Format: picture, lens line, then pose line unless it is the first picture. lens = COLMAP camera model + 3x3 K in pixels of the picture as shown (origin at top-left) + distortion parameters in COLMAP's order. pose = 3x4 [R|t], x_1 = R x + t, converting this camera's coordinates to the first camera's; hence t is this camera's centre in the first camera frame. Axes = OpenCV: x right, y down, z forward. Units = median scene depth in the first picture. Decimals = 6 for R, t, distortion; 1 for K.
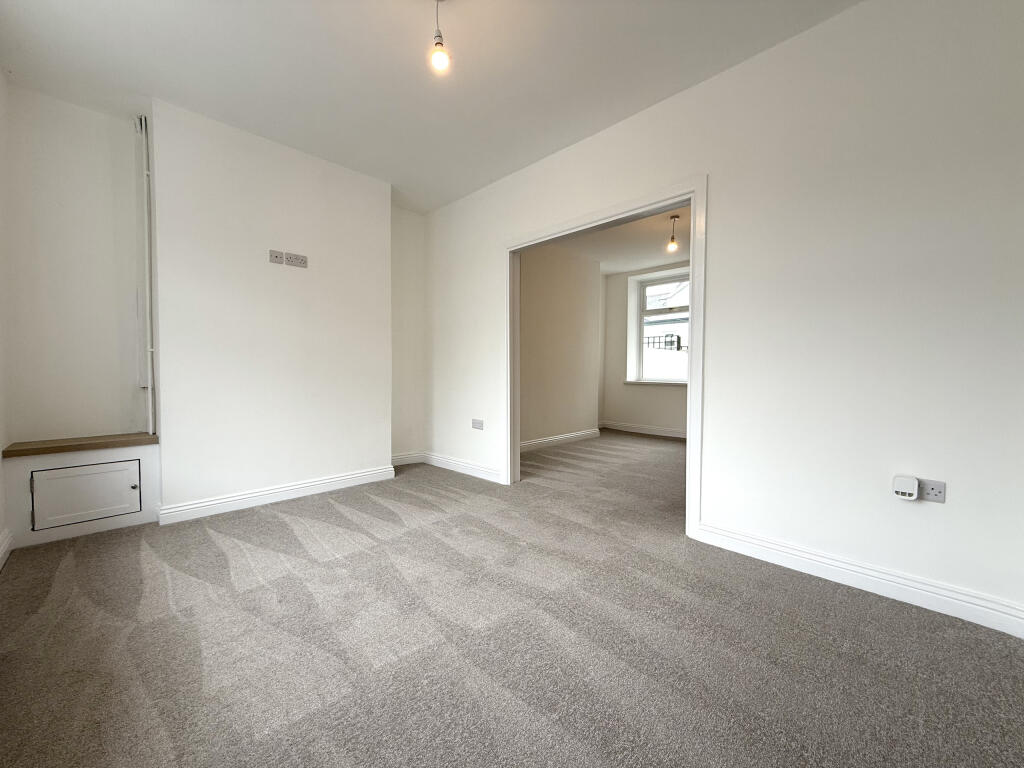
lens RADIAL K [[410.0, 0, 508.6], [0, 410.0, 381.9], [0, 0, 1]] dist [-0.000943, 0.000966]
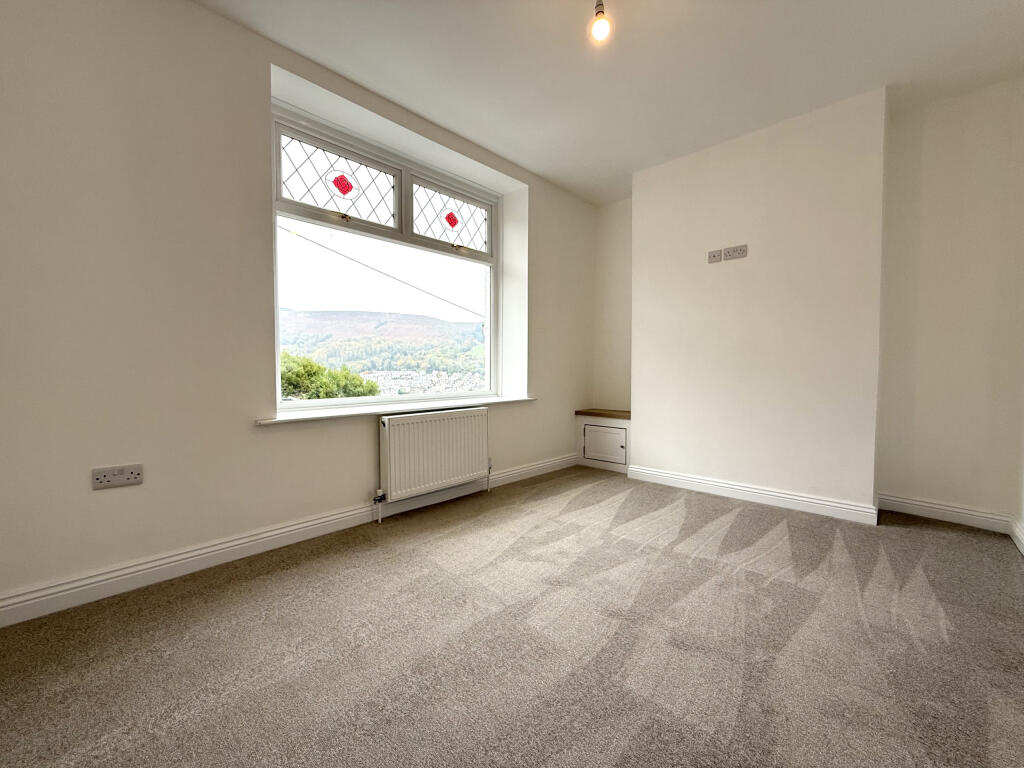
lens RADIAL K [[410.0, 0, 508.6], [0, 410.0, 381.9], [0, 0, 1]] dist [-0.000943, 0.000966]
pose [[0.020565, 0.025878, -0.999454, 0.563029], [-0.026864, 0.999318, 0.025322, -0.002604], [0.999428, 0.026329, 0.021246, 0.574569]]
